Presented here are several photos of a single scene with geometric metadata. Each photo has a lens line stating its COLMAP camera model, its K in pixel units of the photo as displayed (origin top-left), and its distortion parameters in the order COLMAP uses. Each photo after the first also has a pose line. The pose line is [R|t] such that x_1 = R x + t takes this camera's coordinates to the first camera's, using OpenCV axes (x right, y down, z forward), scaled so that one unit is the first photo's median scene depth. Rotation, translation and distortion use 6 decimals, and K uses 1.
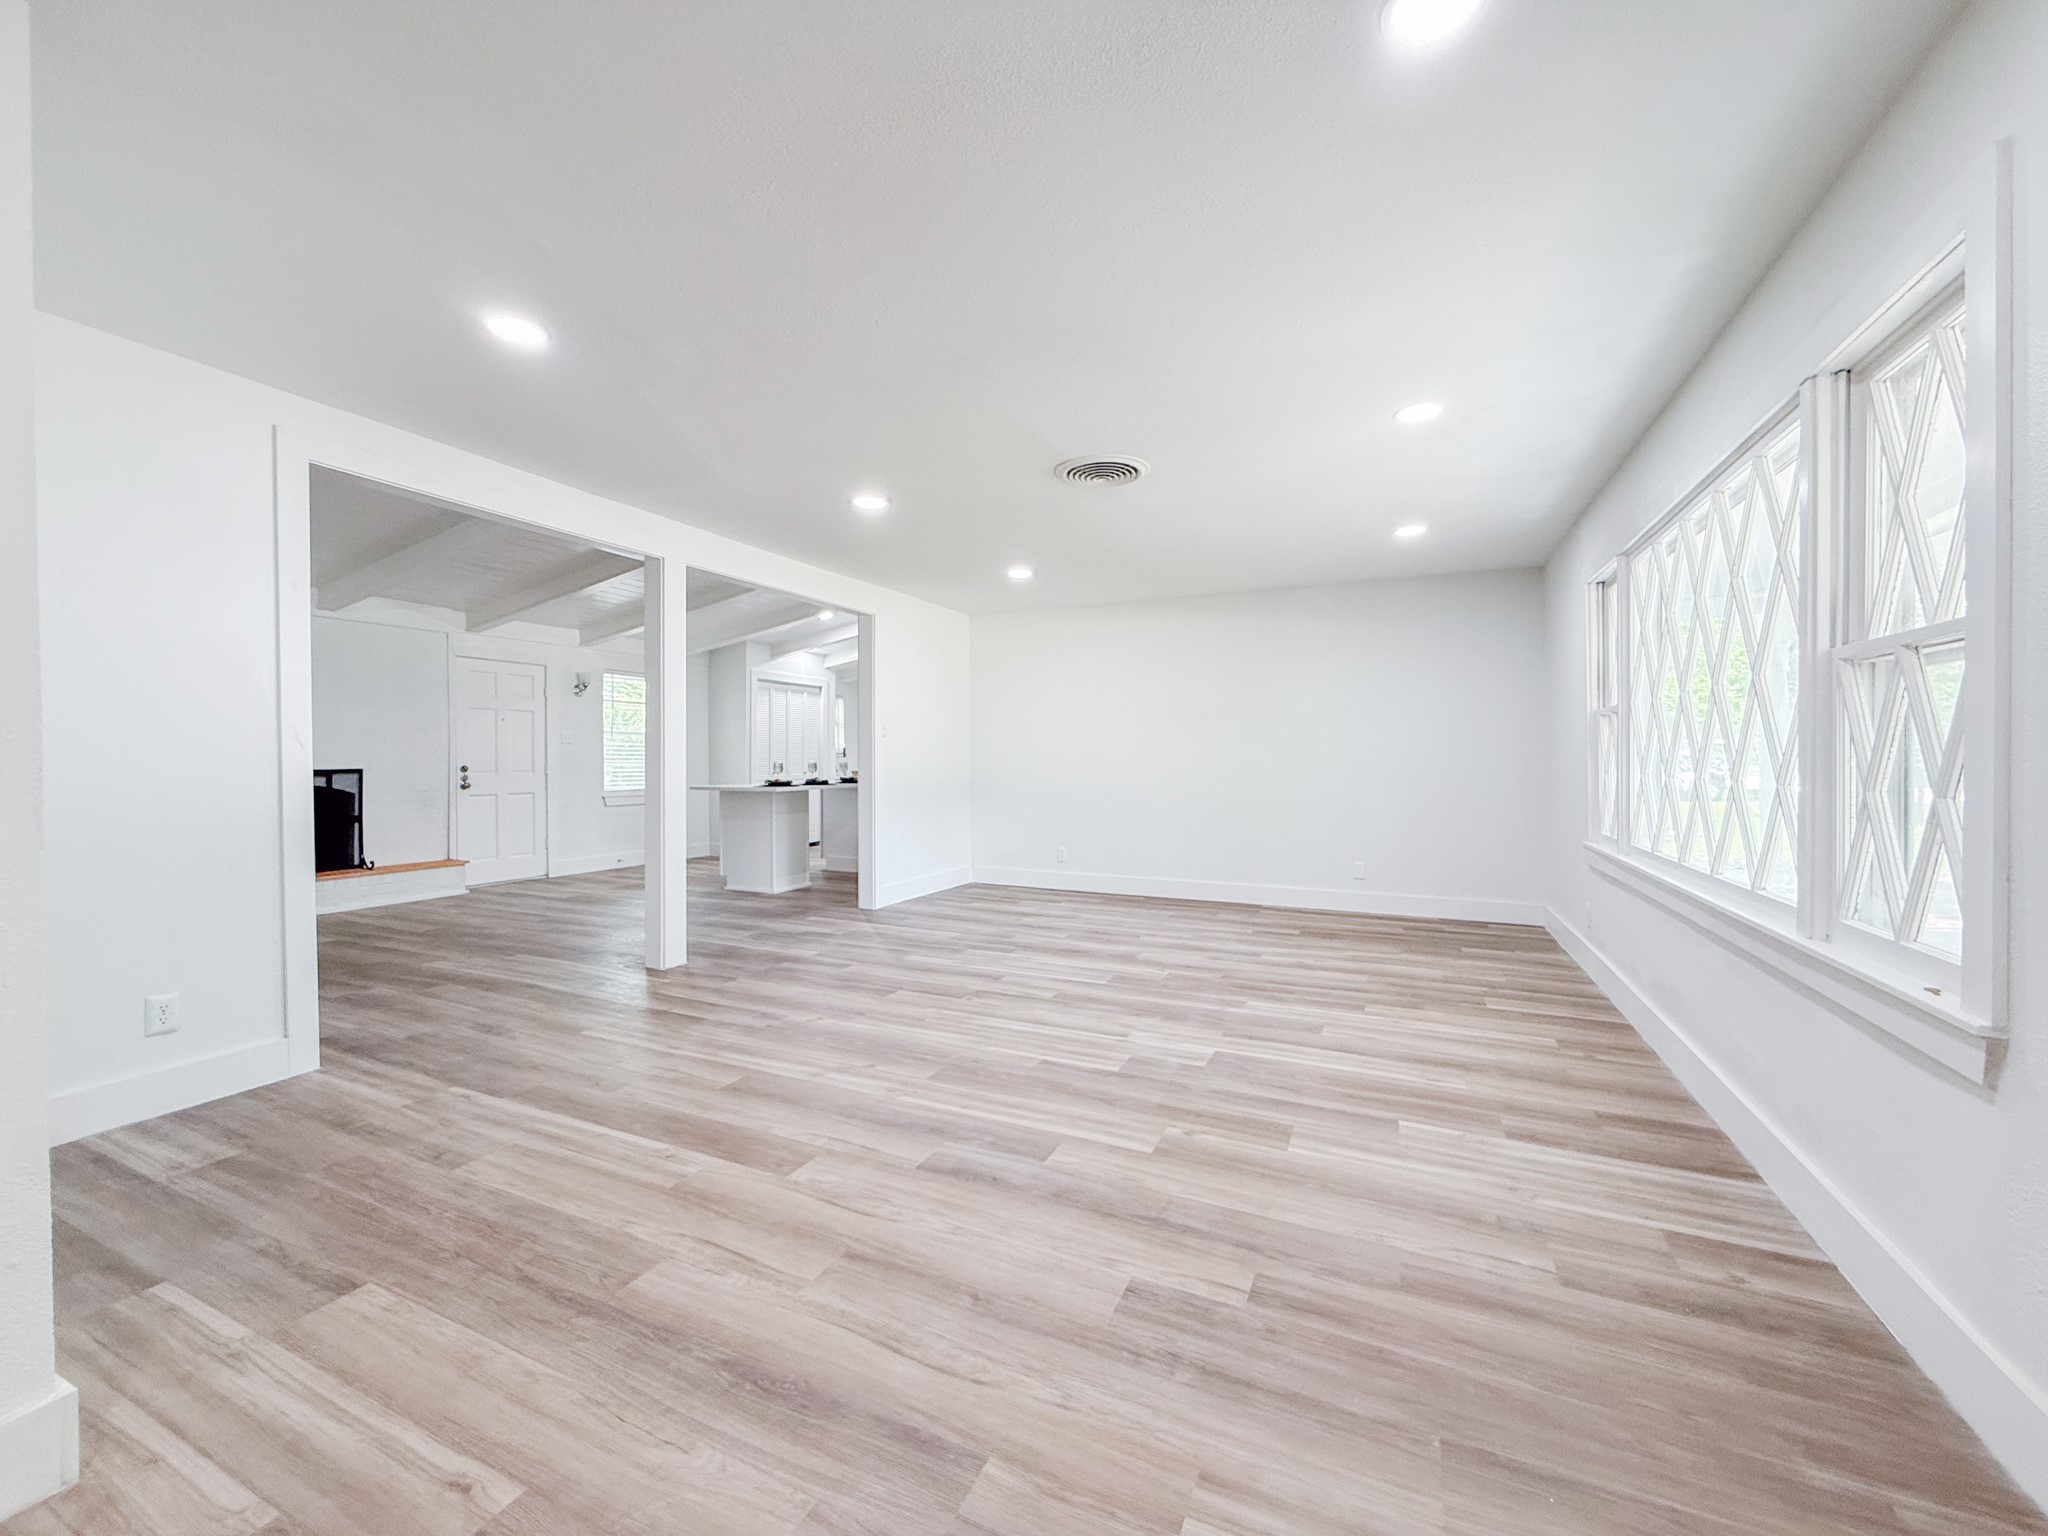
lens RADIAL K [[816.7, 0, 1020.0], [0, 816.7, 770.0], [0, 0, 1]] dist [-0.001271, -0.000020]
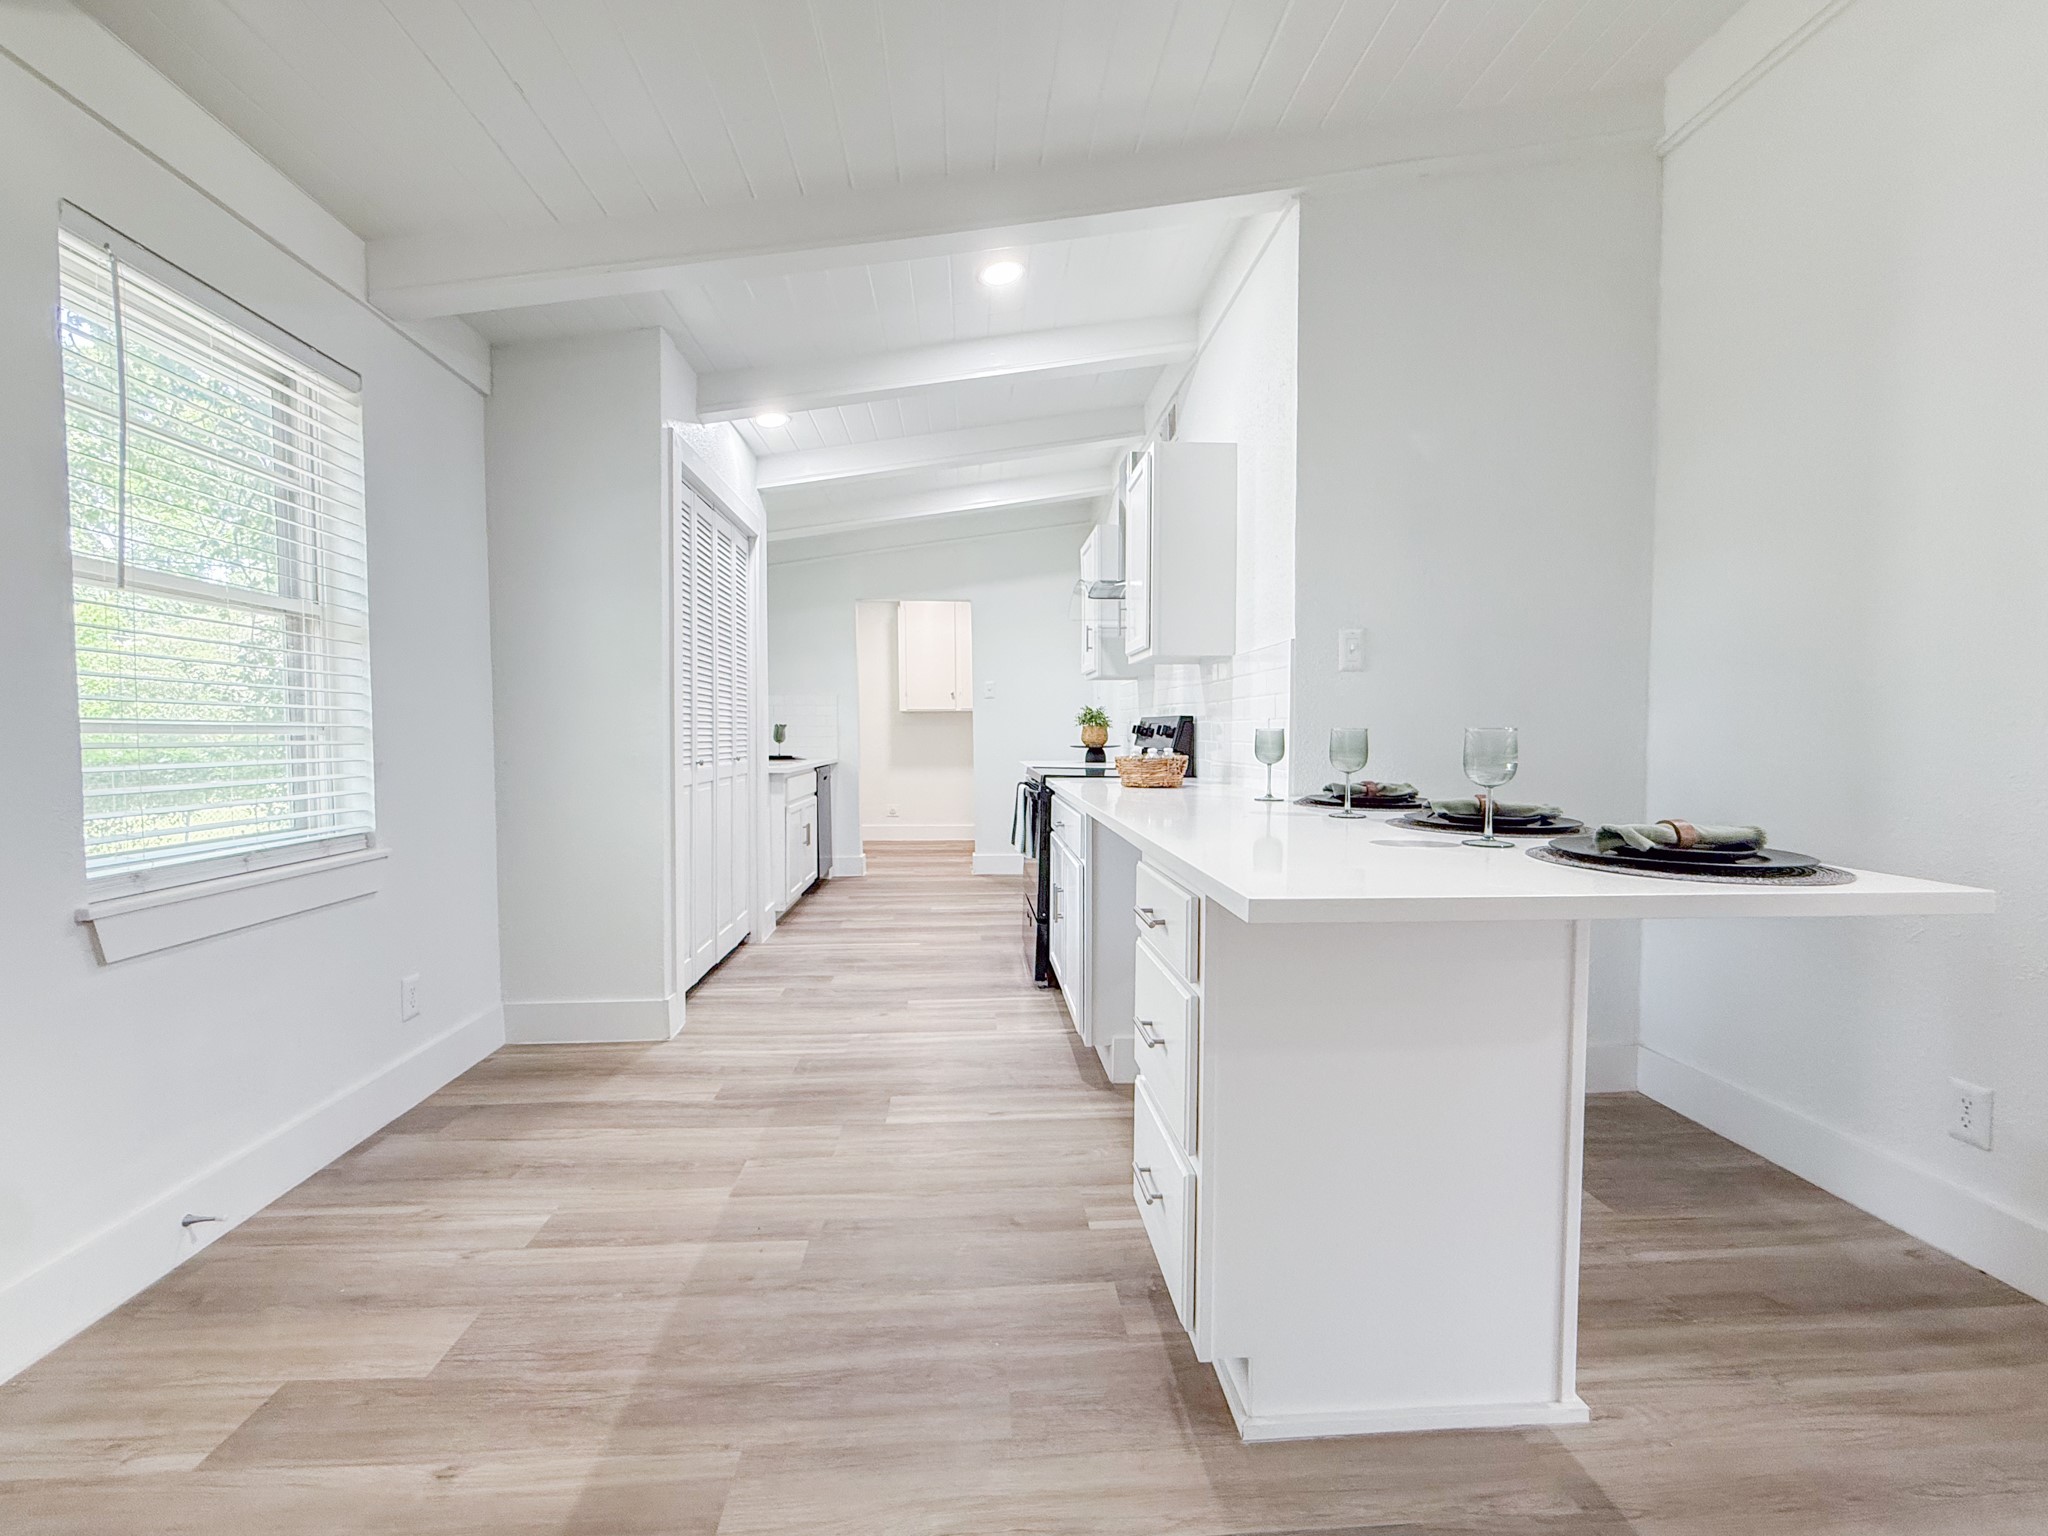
lens RADIAL K [[858.9, 0, 1018.8], [0, 858.9, 768.8], [0, 0, 1]] dist [-0.000855, 0.000219]
pose [[0.876256, -0.017873, 0.481514, -1.042358], [0.002852, 0.999487, 0.031910, -0.014117], [-0.481837, -0.026588, 0.875857, 1.826550]]
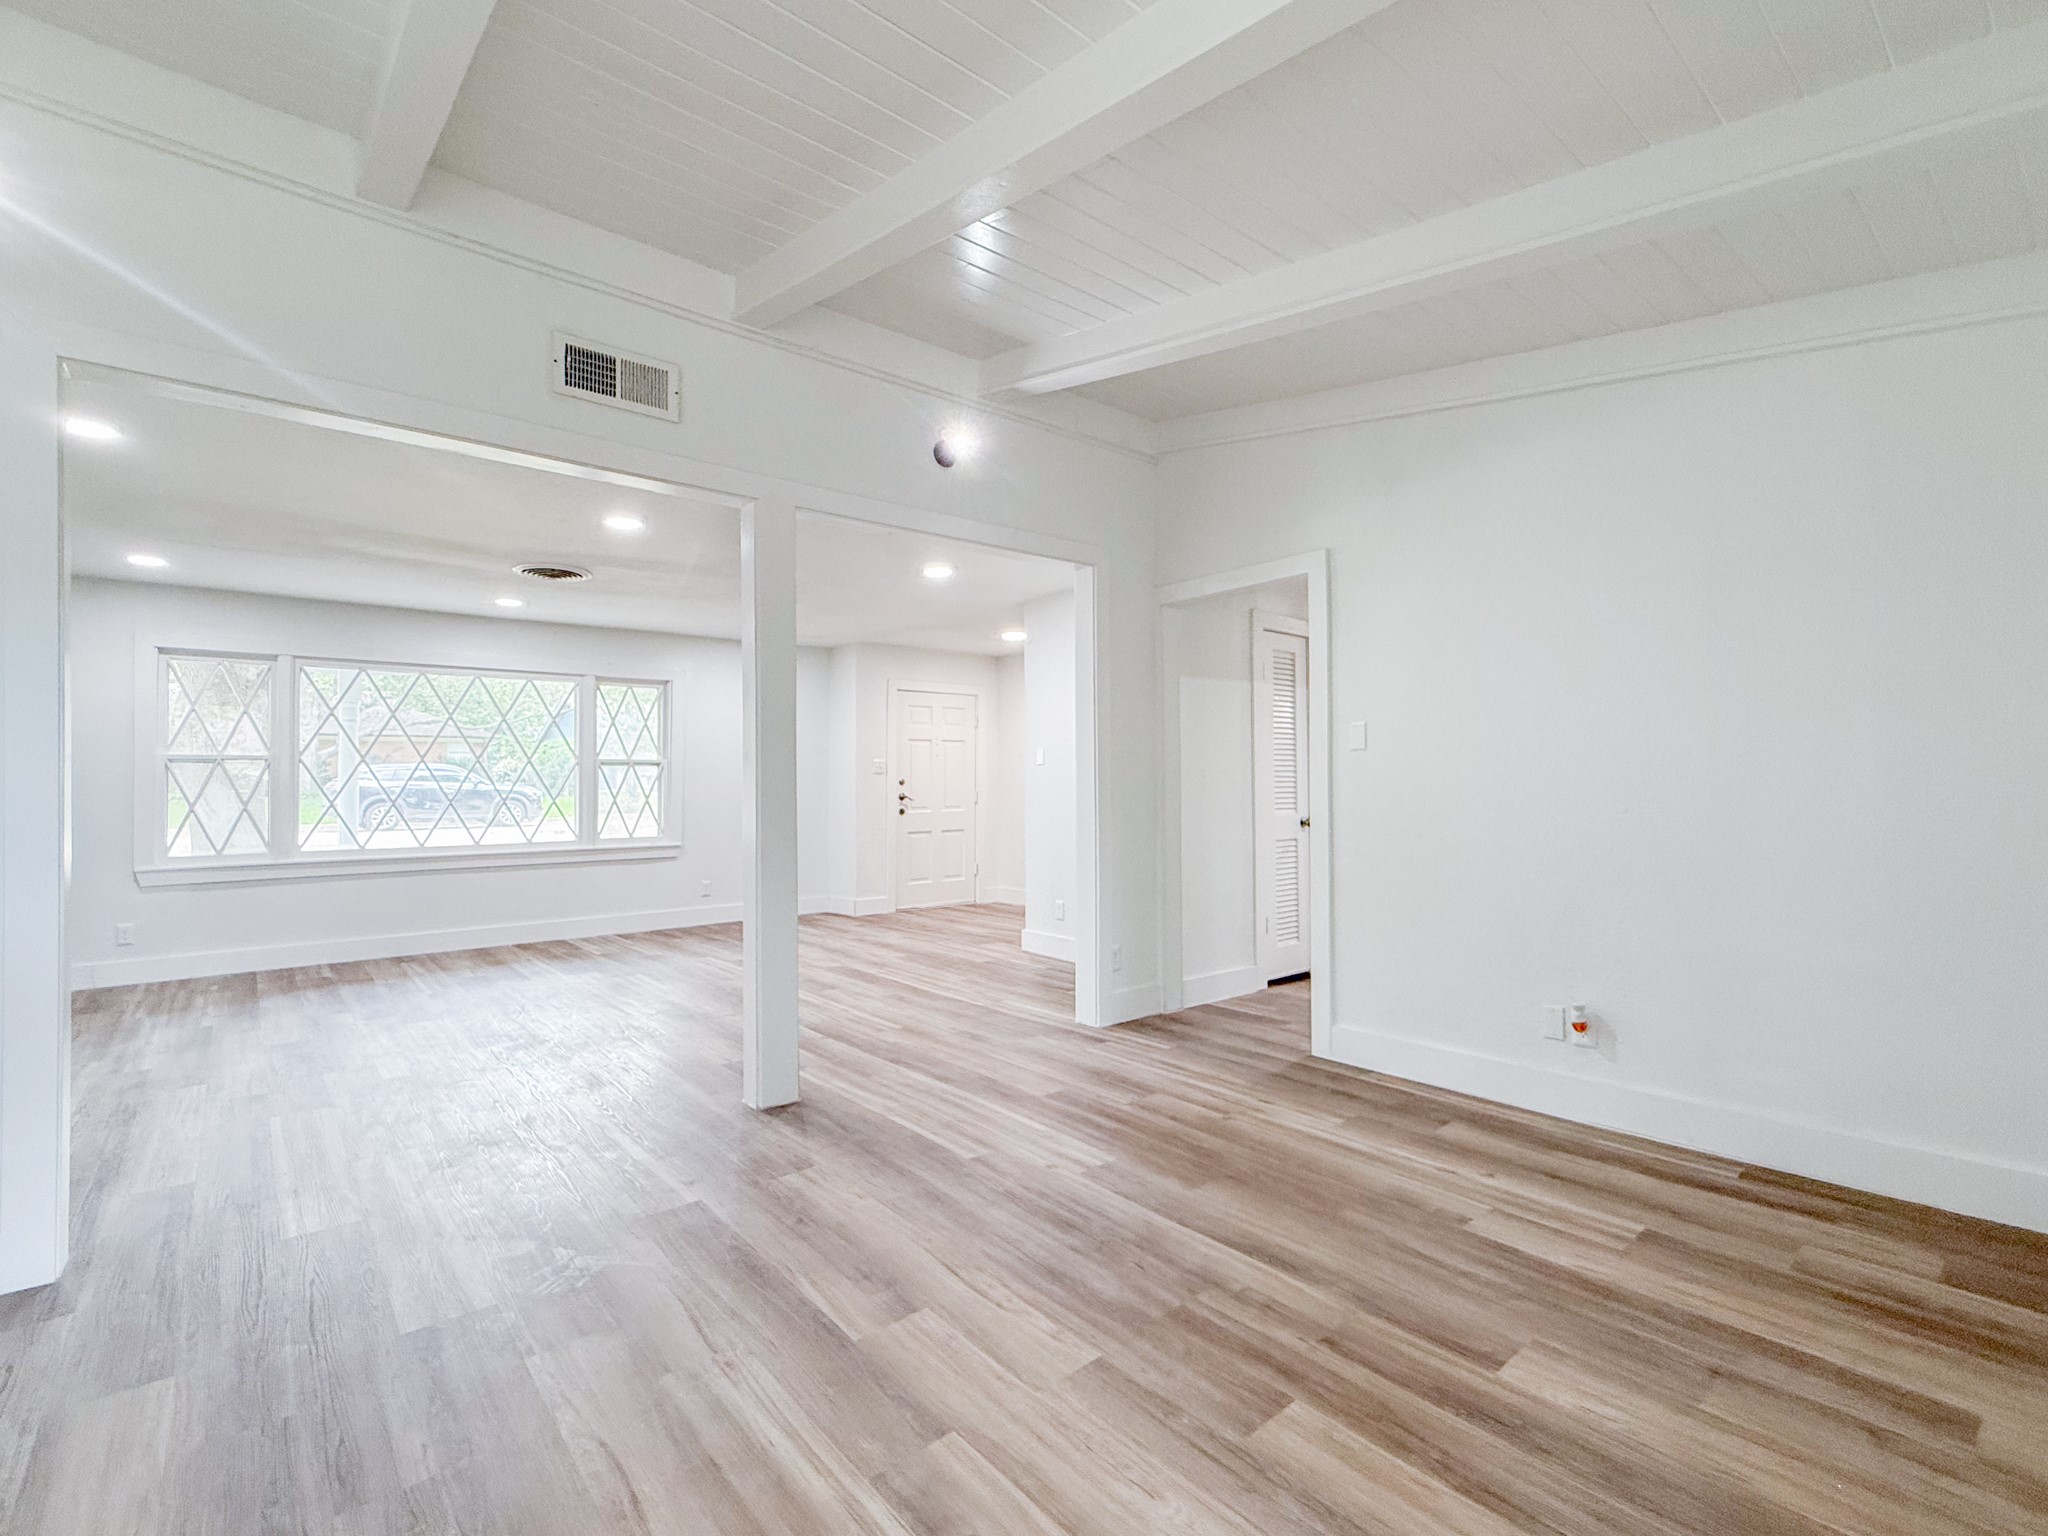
lens RADIAL K [[935.1, 0, 1026.1], [0, 935.1, 768.6], [0, 0, 1]] dist [-0.001090, -0.000415]
pose [[-0.909587, 0.013669, 0.415288, -1.259342], [0.013720, 0.999902, -0.002862, -0.040636], [-0.415286, 0.003094, -0.909685, 2.145026]]
